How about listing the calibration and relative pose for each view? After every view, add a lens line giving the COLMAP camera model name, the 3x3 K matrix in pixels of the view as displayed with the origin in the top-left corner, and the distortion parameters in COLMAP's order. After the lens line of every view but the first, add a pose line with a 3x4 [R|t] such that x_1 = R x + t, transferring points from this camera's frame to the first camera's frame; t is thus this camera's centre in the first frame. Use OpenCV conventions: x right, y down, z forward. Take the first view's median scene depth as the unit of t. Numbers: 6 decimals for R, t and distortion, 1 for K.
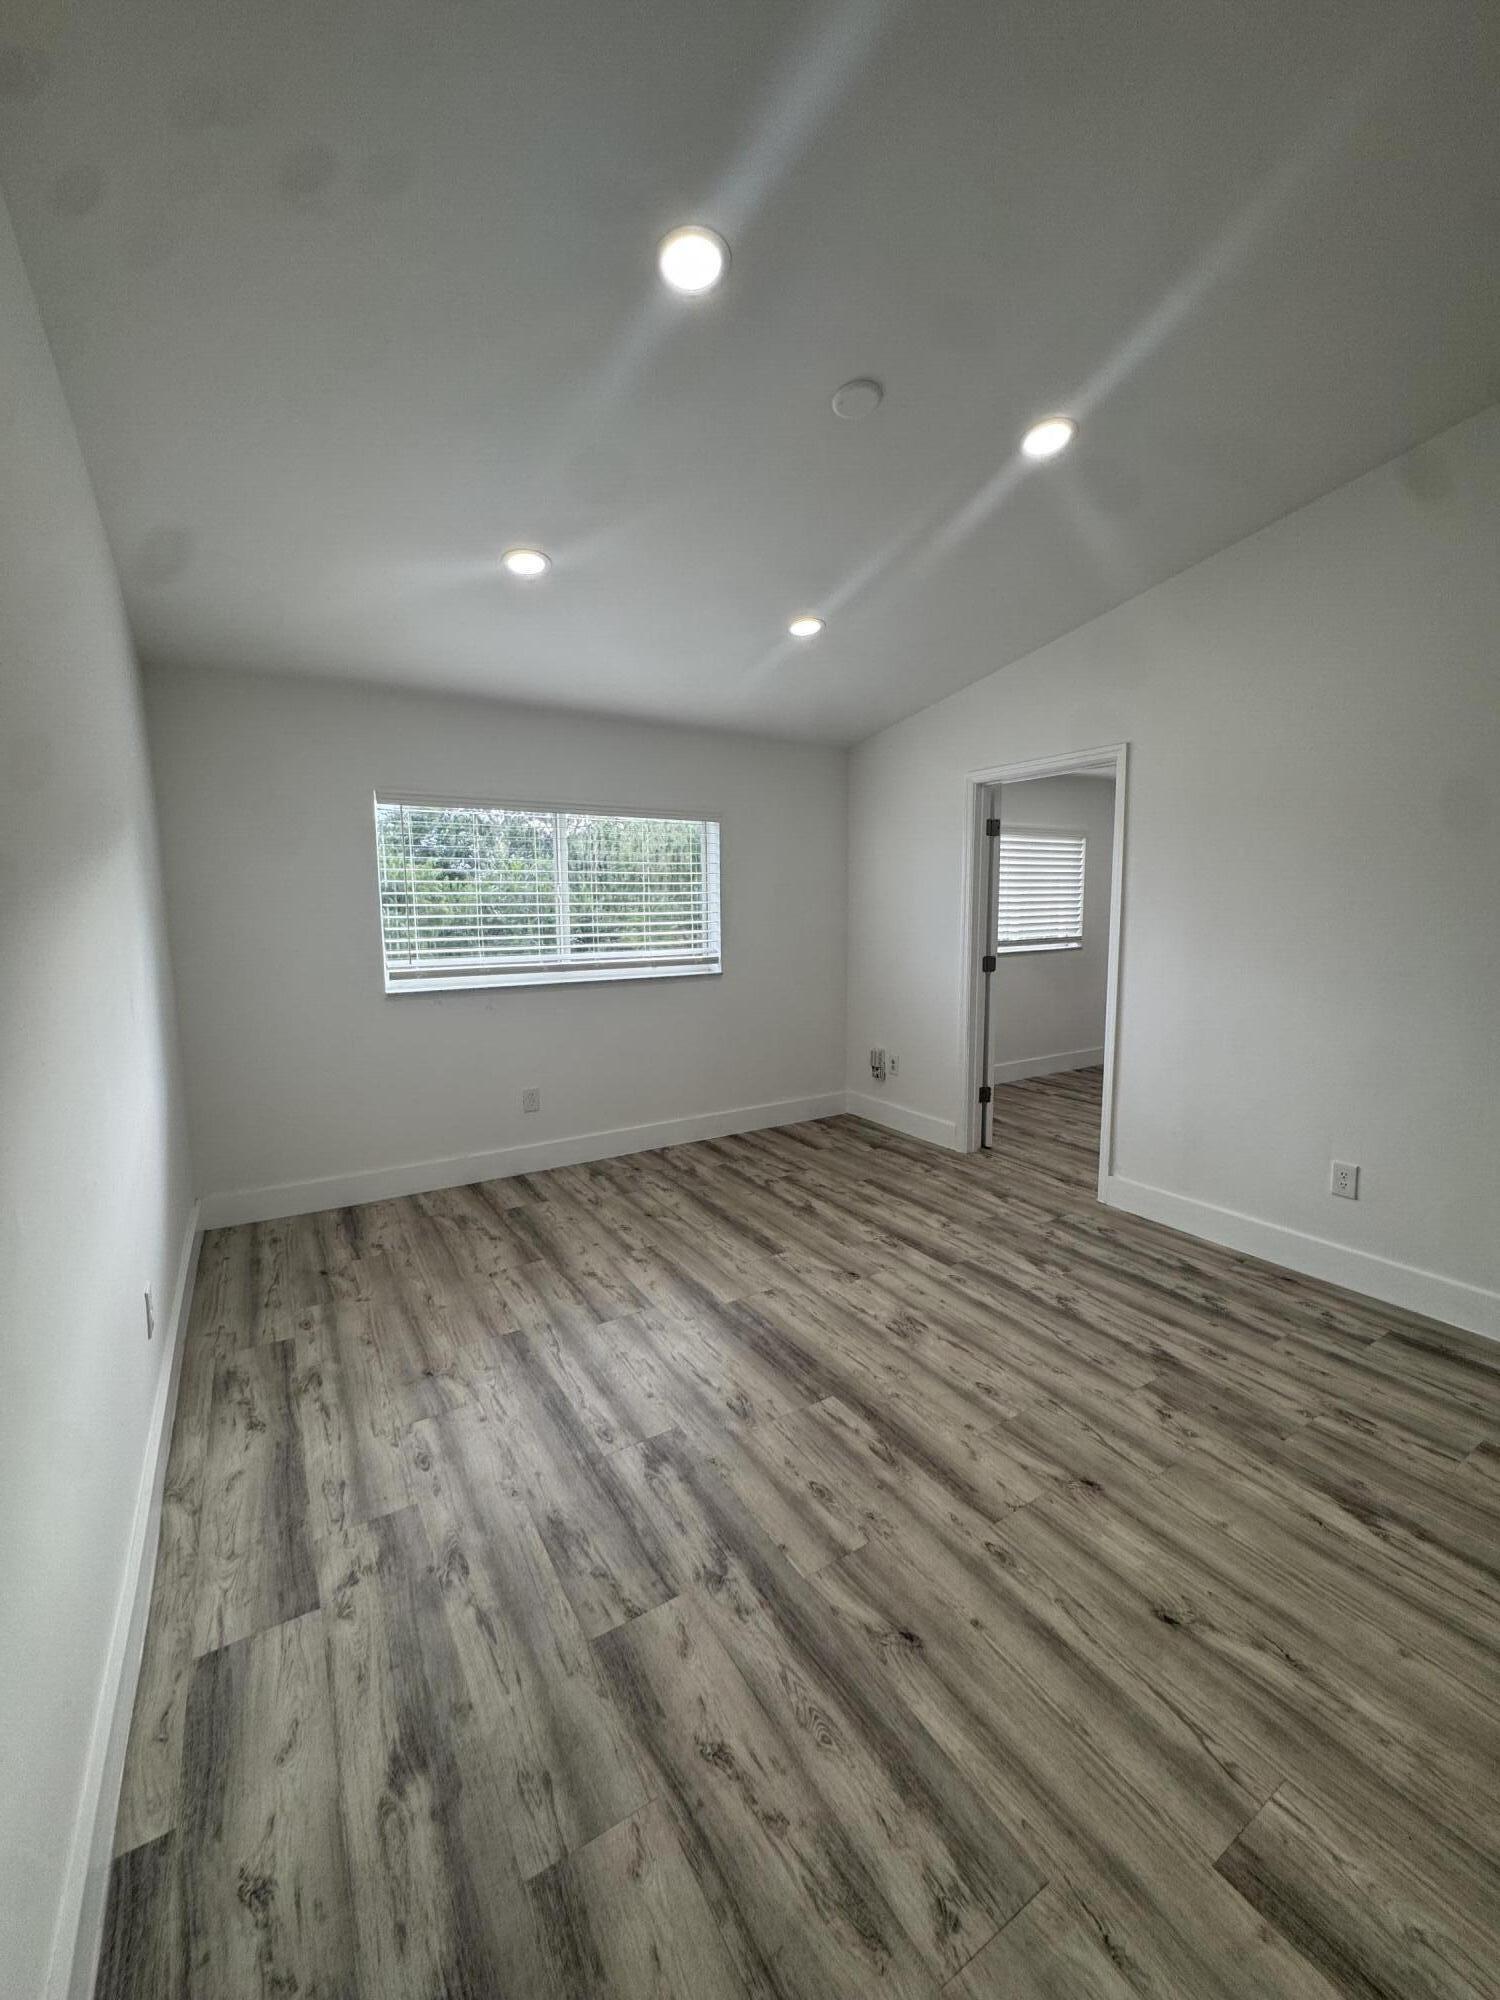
lens RADIAL K [[795.6, 0, 750.0], [0, 795.6, 1000.0], [0, 0, 1]] dist [-0.009912, 0.000186]
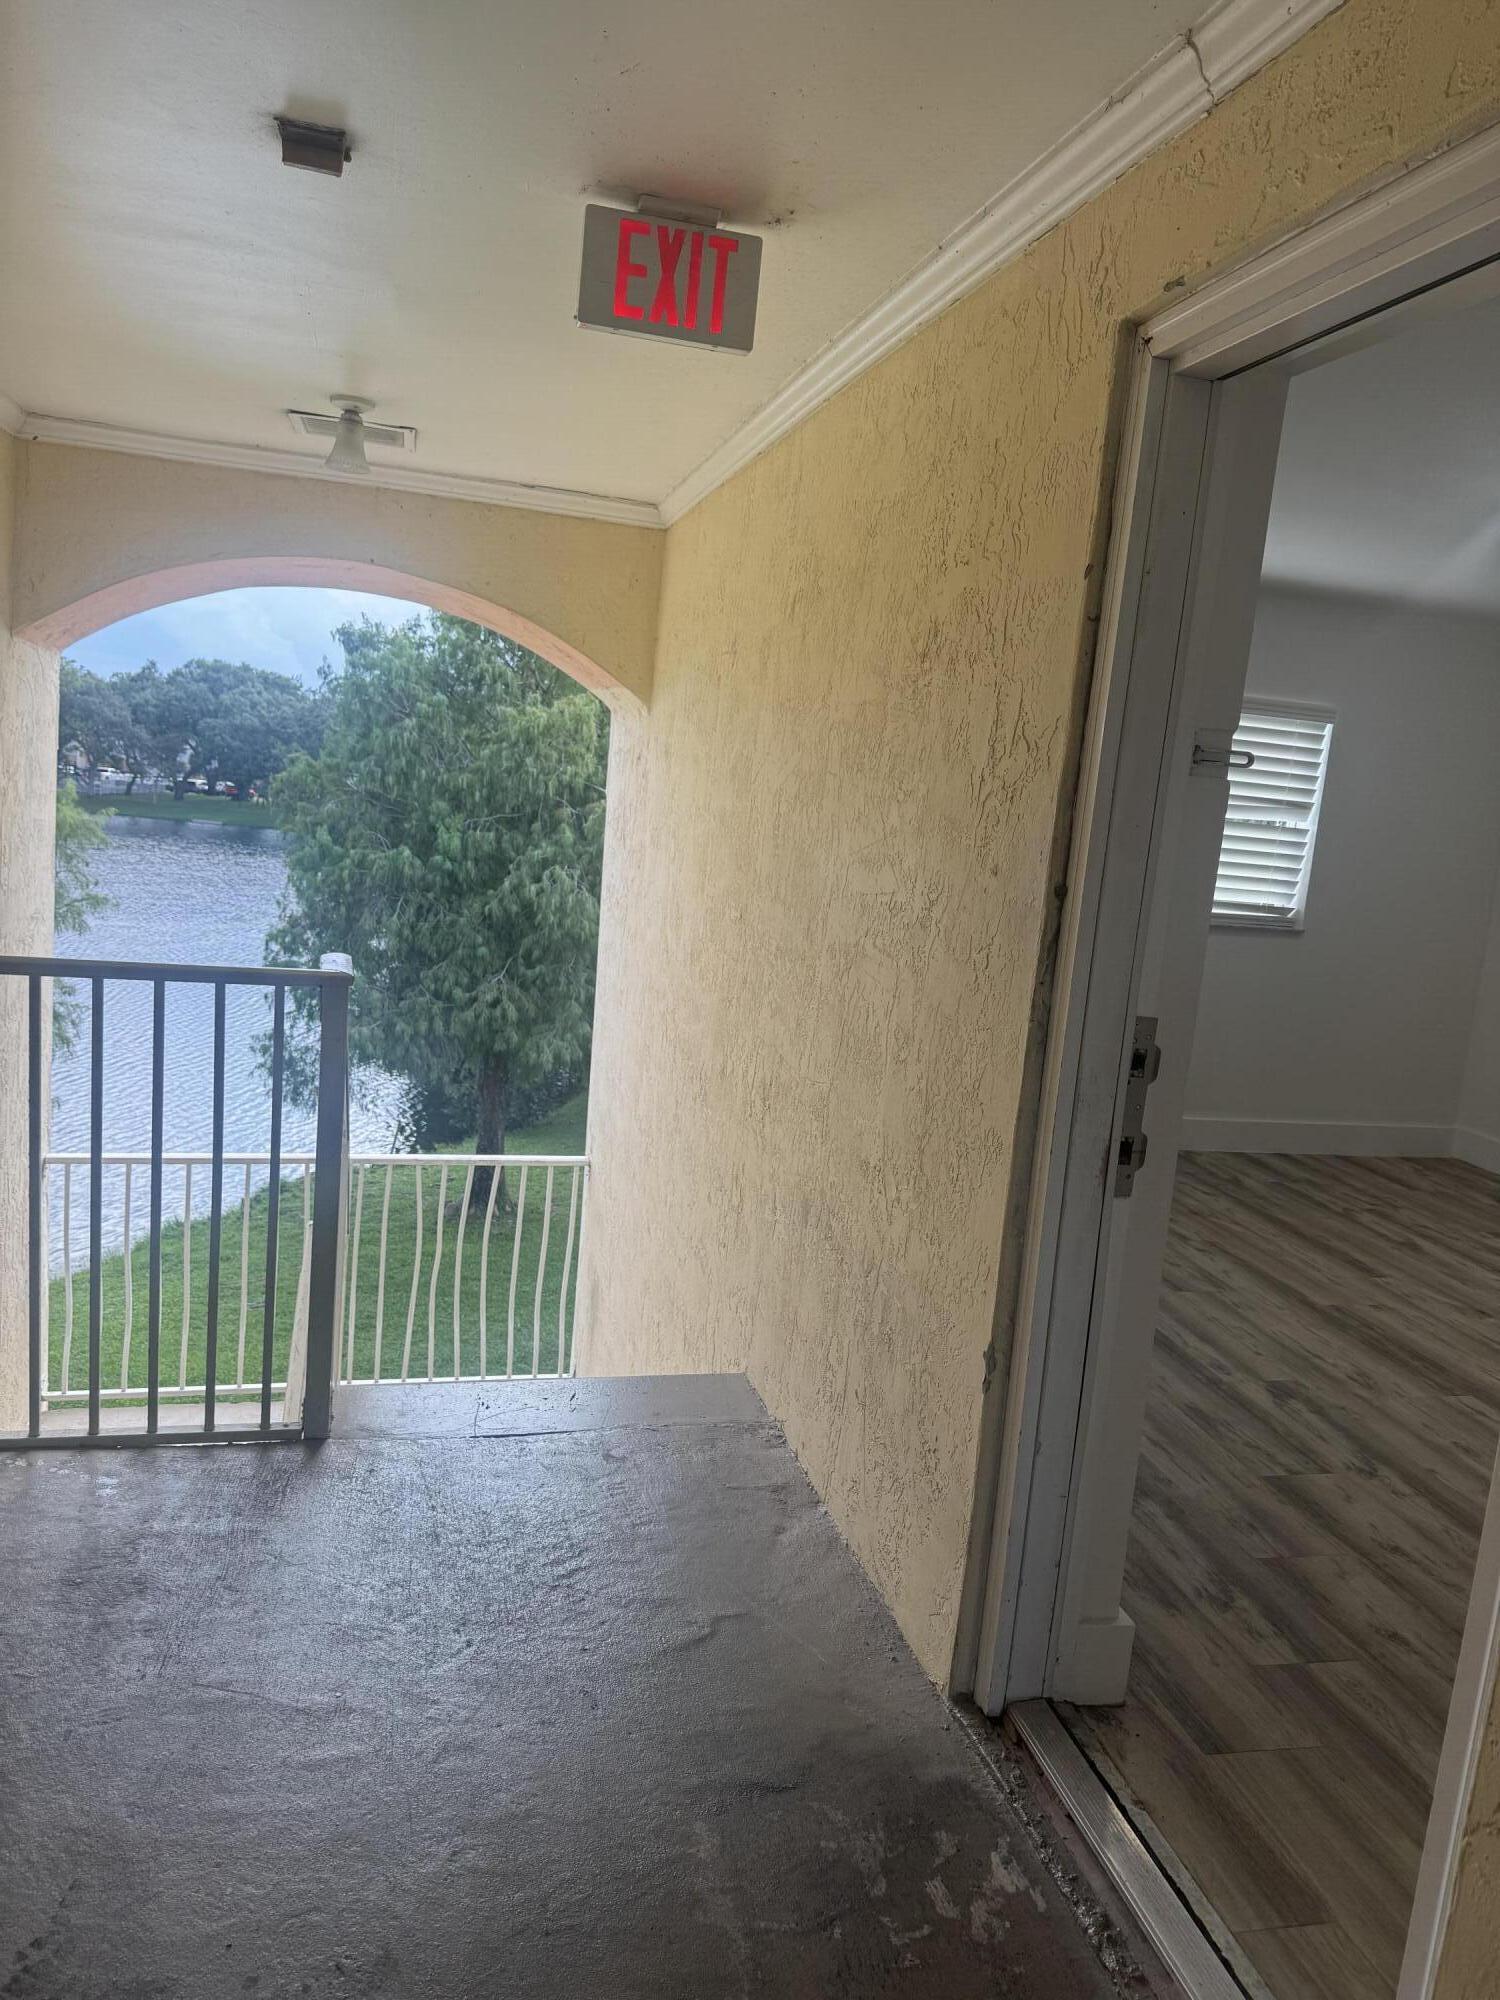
lens RADIAL K [[1419.8, 0, 750.0], [0, 1419.8, 1000.0], [0, 0, 1]] dist [0.058507, -0.092588]
pose [[0.948095, 0.140256, -0.285382, -0.231711], [-0.134422, 0.990115, 0.040035, 0.079568], [0.288177, 0.000405, 0.957577, -0.689880]]
